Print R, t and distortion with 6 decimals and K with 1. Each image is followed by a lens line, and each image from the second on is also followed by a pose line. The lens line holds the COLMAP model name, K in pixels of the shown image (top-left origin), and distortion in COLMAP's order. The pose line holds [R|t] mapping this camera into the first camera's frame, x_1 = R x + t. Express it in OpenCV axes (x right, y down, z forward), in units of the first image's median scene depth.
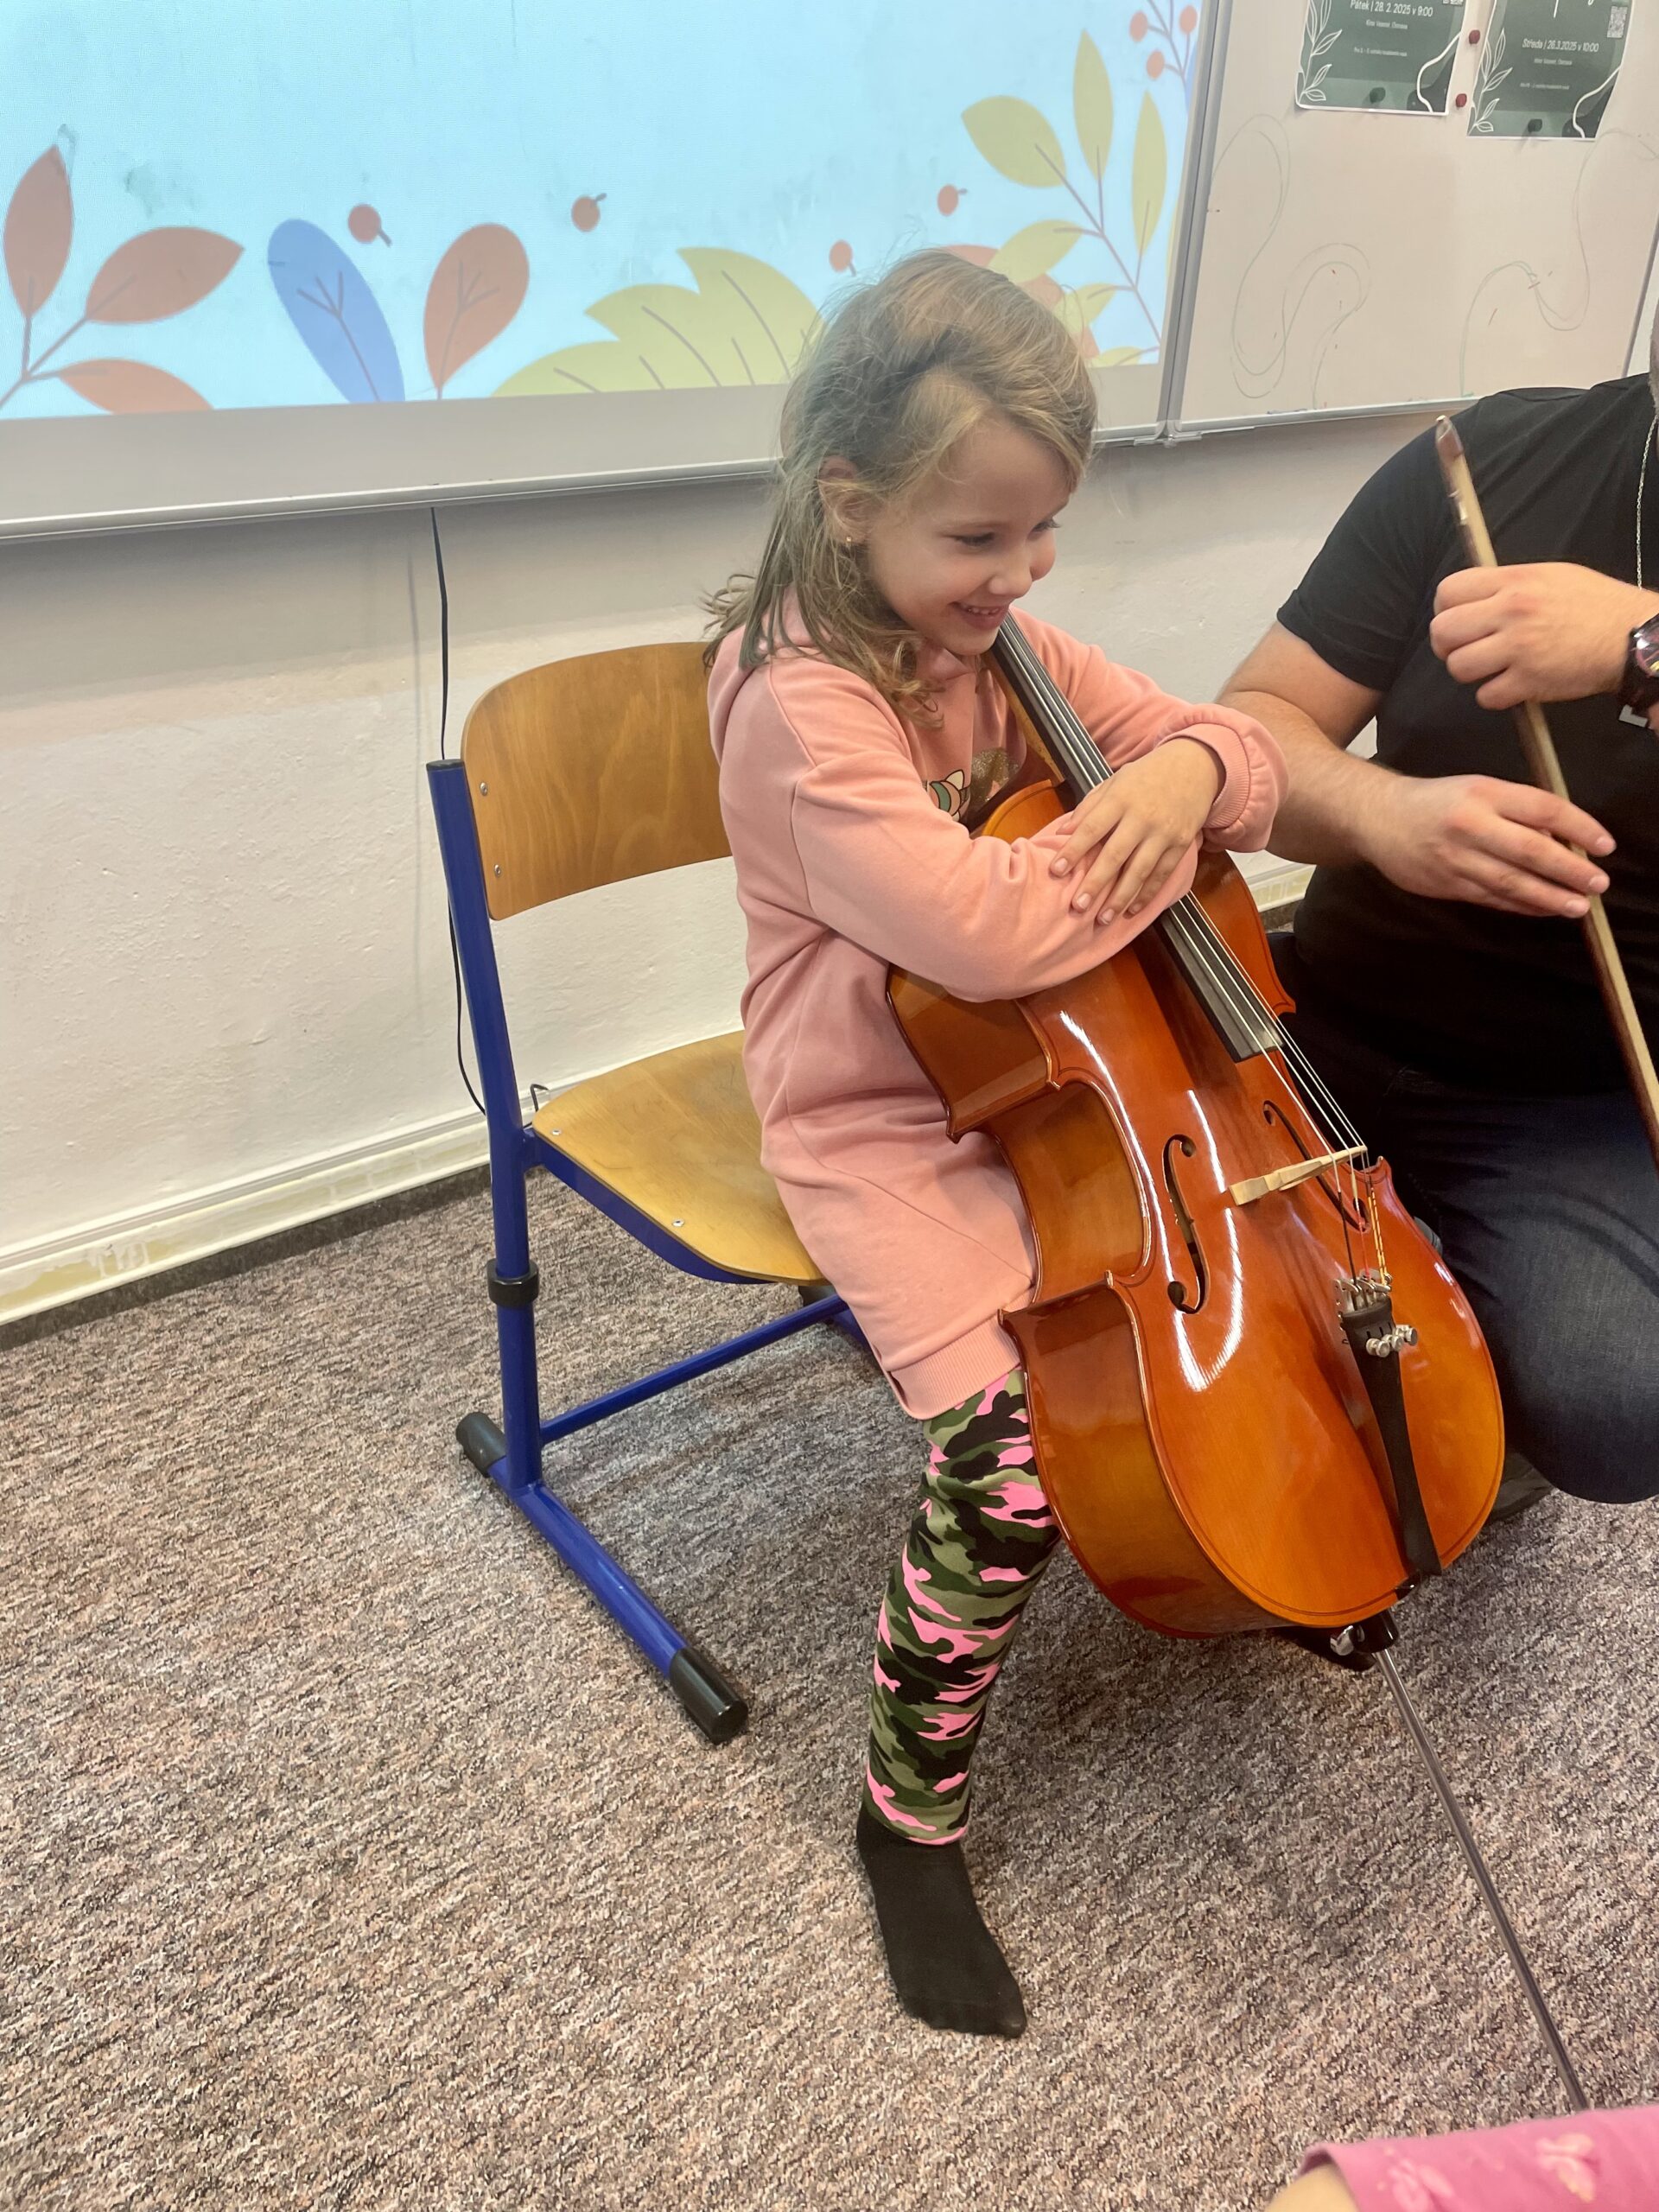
lens RADIAL K [[1686.3, 0, 816.5], [0, 1686.3, 1096.6], [0, 0, 1]] dist [0.088533, -0.130242]
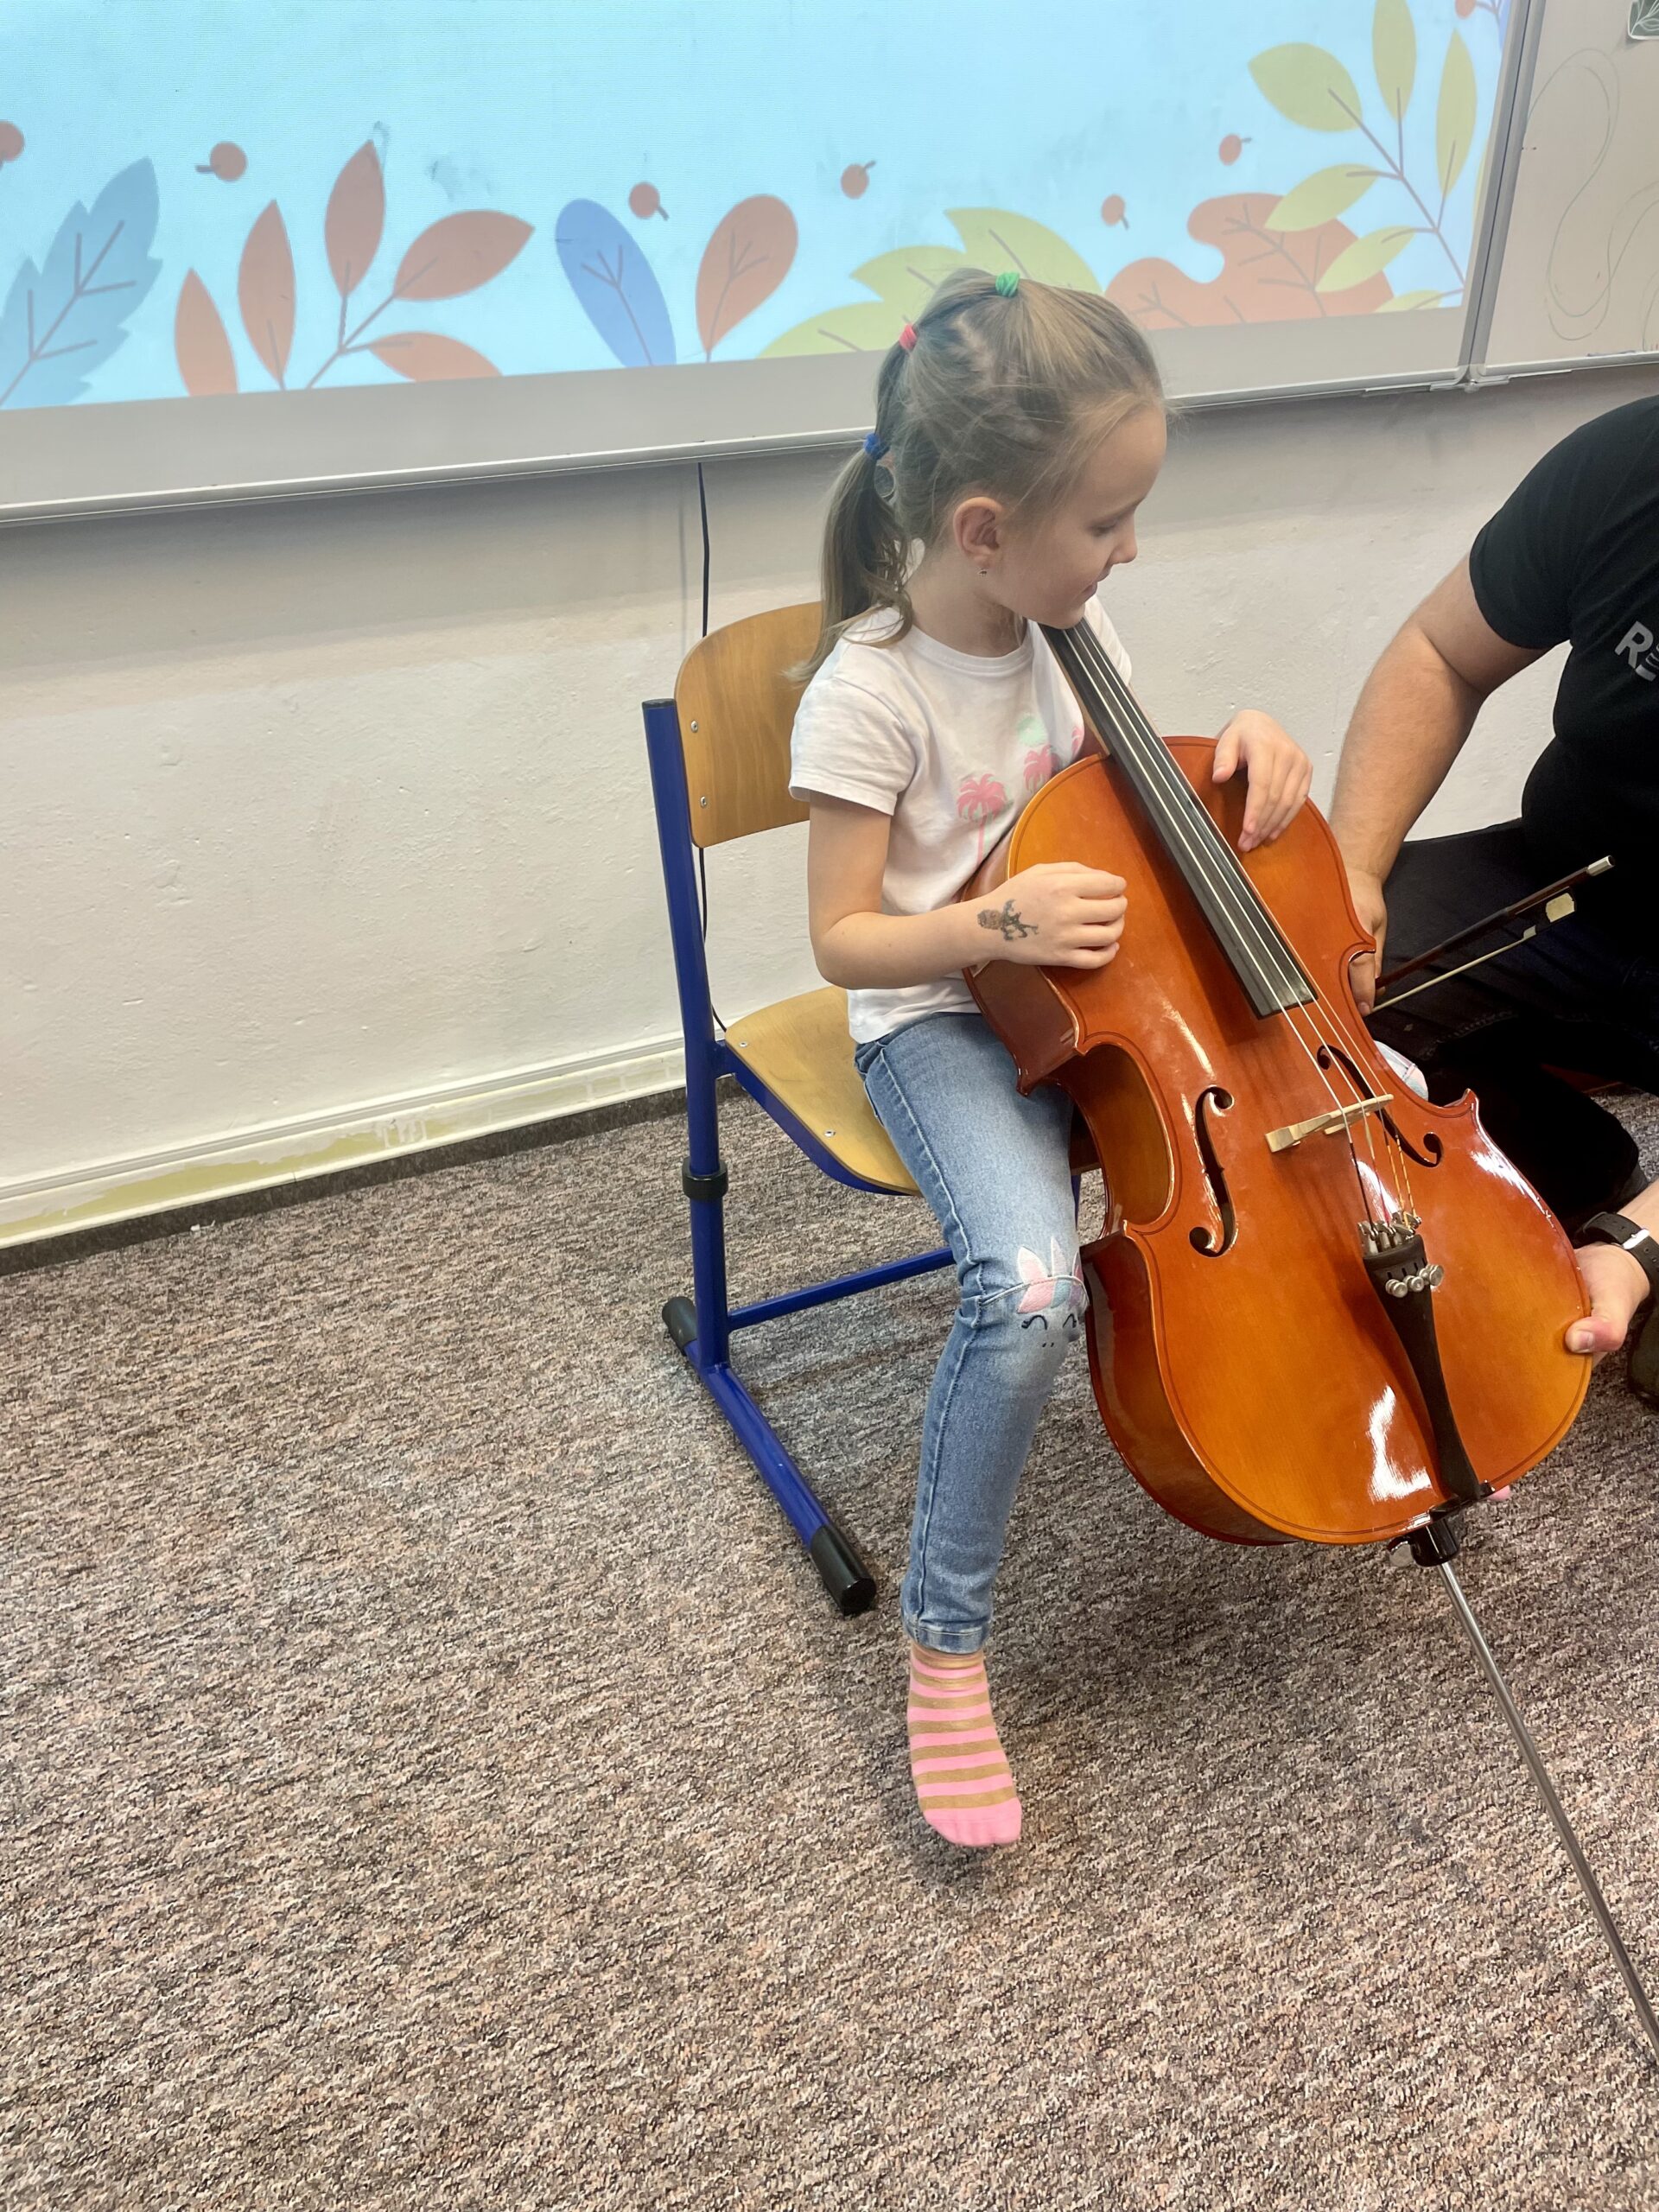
lens RADIAL K [[1686.3, 0, 811.8], [0, 1686.3, 1089.7], [0, 0, 1]] dist [0.088533, -0.130242]
pose [[0.974648, 0.077216, -0.209996, 0.119351], [-0.070842, 0.996774, 0.037721, 0.005784], [0.212231, -0.021888, 0.976974, -0.057097]]
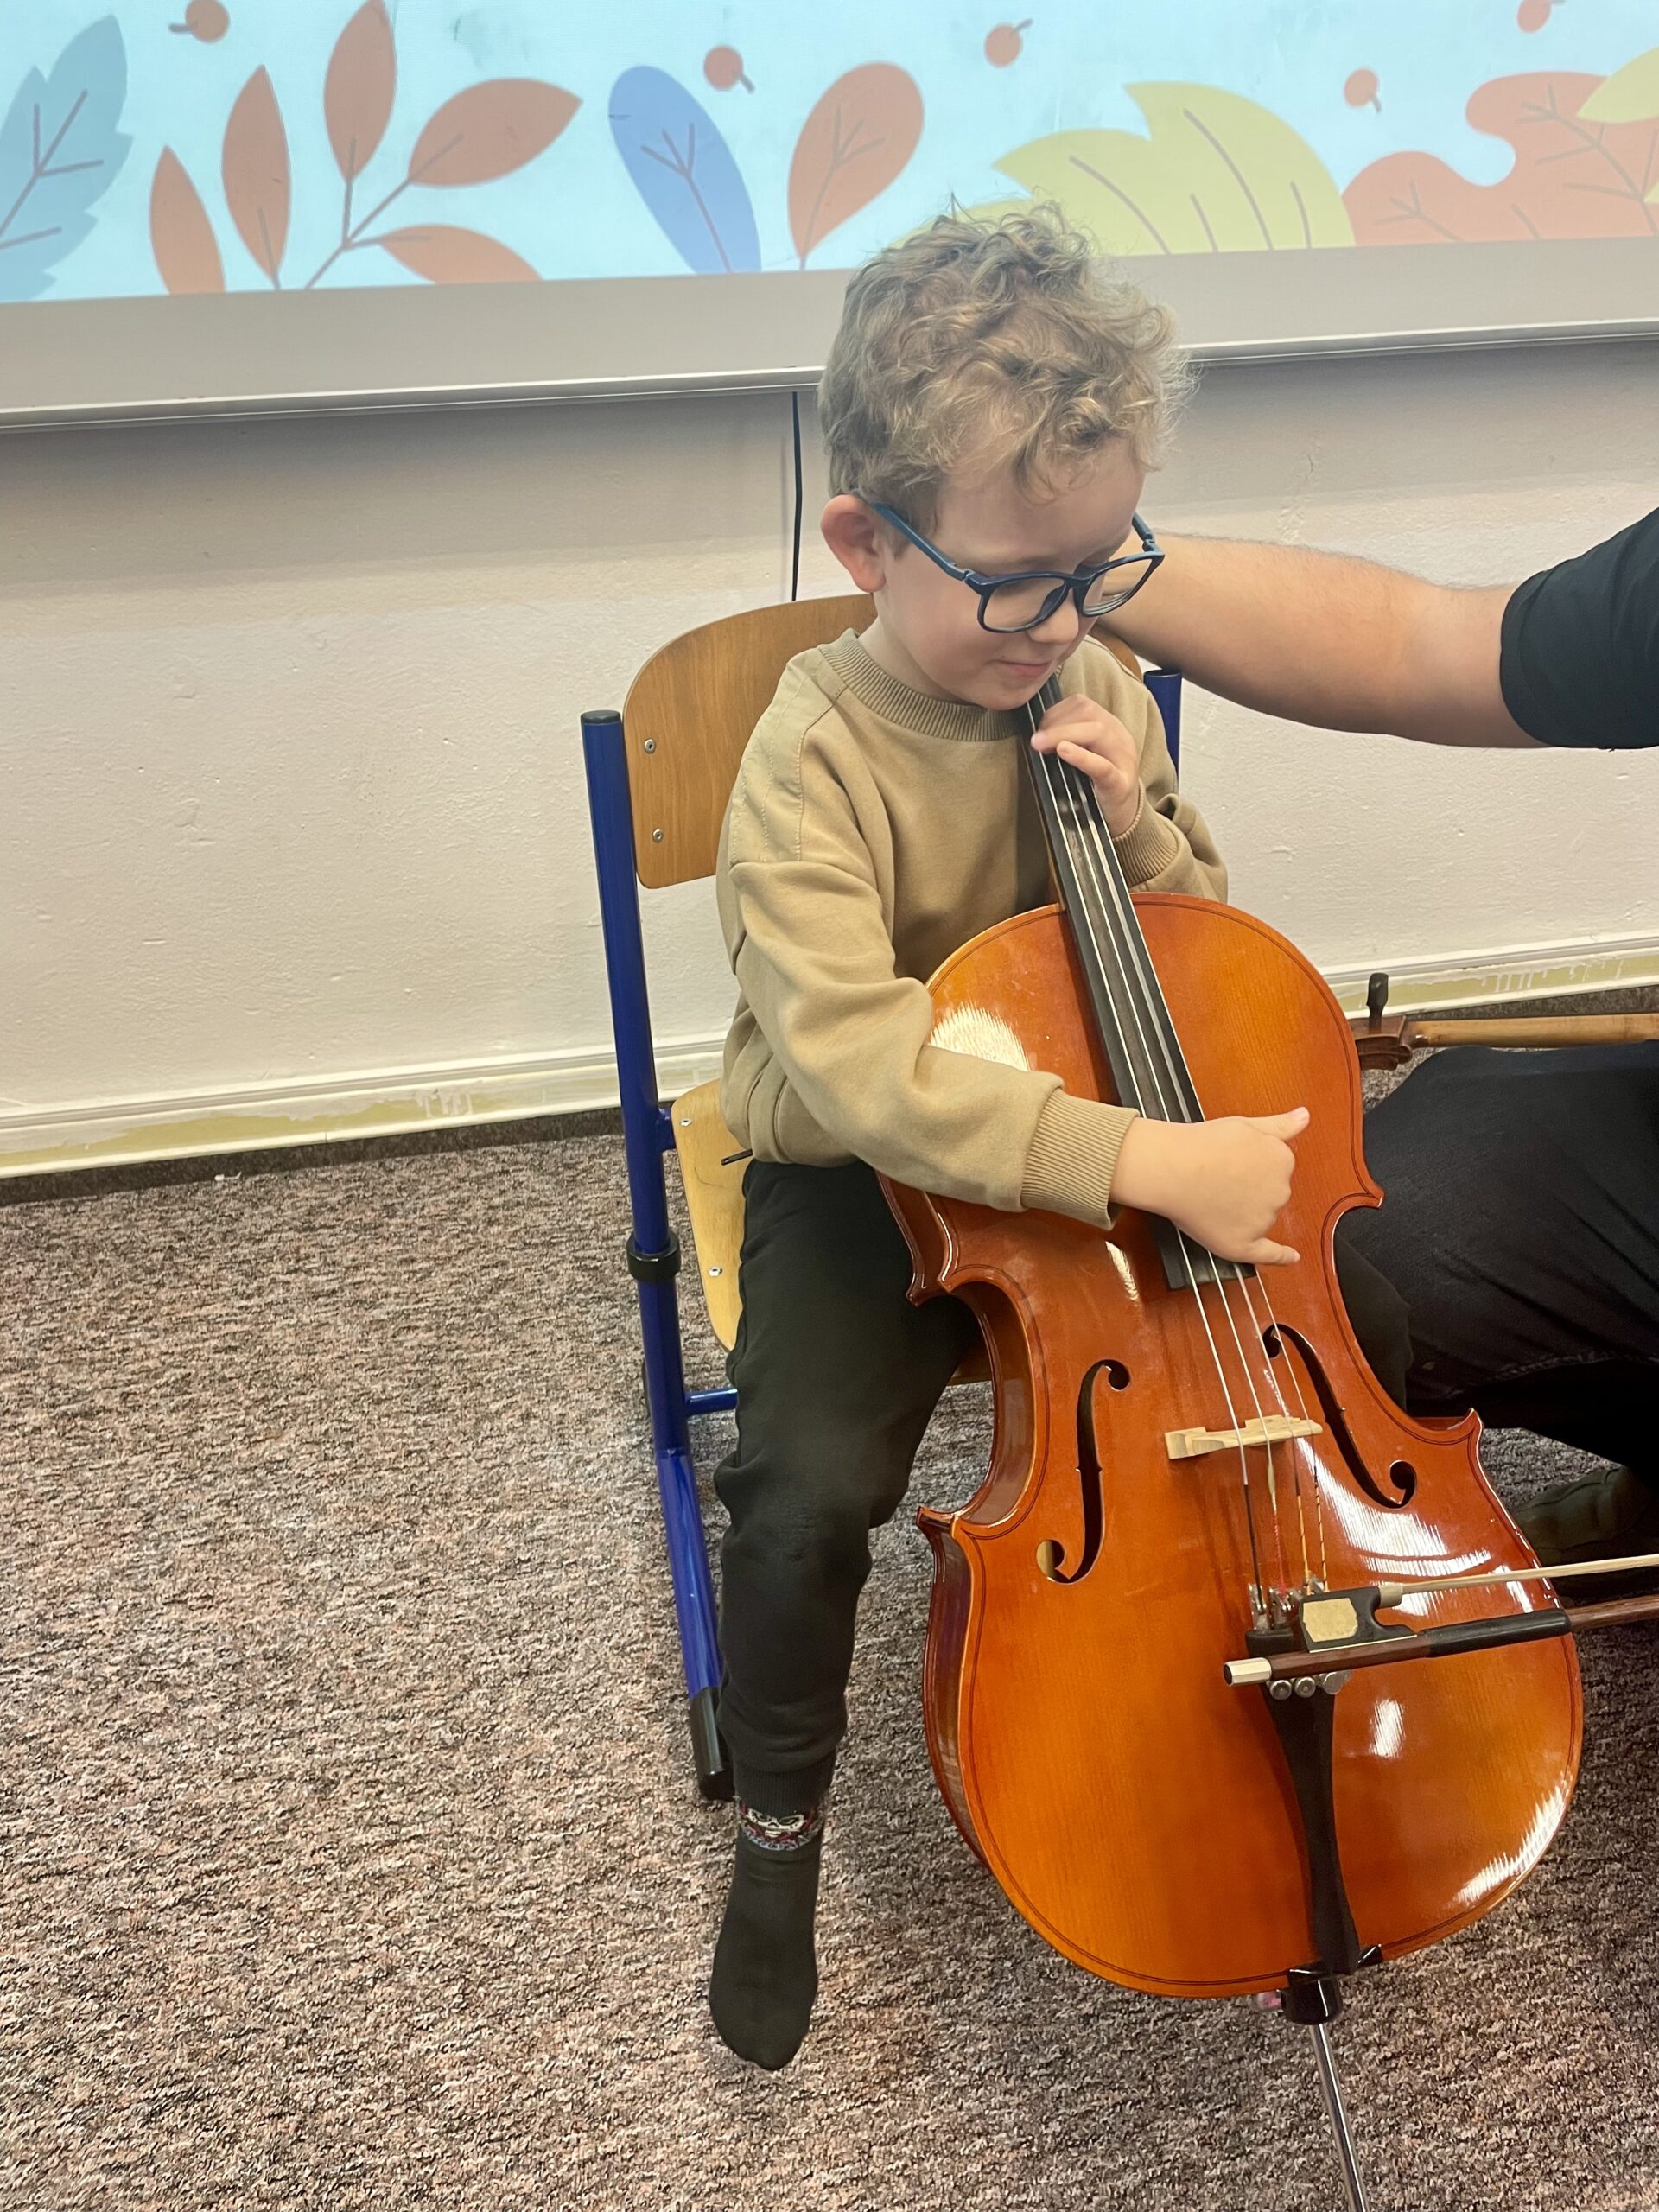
lens RADIAL K [[1686.3, 0, 850.7], [0, 1686.3, 1083.1], [0, 0, 1]] dist [0.088533, -0.130242]
pose [[0.893224, 0.231259, -0.385577, 0.273298], [-0.185602, 0.970755, 0.152268, -0.156967], [0.409515, -0.064446, 0.910024, 0.200320]]
